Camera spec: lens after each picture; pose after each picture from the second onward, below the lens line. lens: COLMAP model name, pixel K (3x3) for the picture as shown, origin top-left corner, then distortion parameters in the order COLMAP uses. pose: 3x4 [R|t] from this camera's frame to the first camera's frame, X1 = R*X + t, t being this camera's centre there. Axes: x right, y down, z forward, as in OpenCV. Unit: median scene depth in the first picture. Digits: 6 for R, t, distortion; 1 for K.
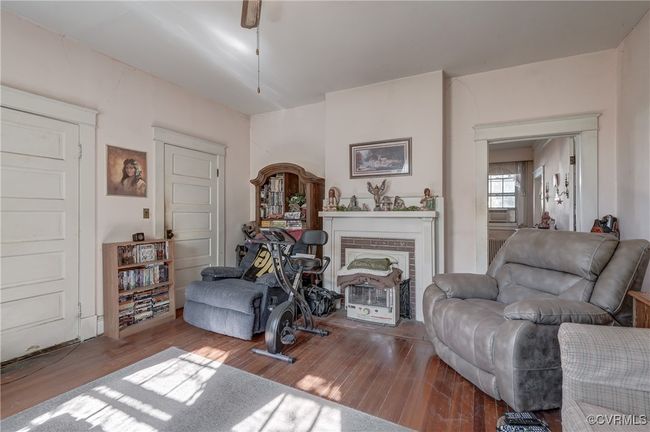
lens RADIAL K [[300.4, 0, 323.2], [0, 300.4, 213.9], [0, 0, 1]] dist [0.002429, 0.000265]
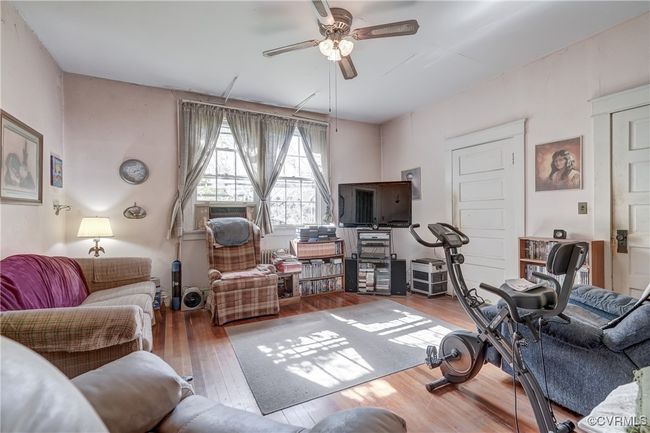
lens RADIAL K [[300.4, 0, 324.6], [0, 300.4, 216.3], [0, 0, 1]] dist [0.002429, 0.000265]
pose [[-0.577110, 0.010001, -0.816605, 0.580835], [0.010096, 0.999936, 0.005111, 0.010964], [0.816604, -0.005295, -0.577174, 0.988011]]
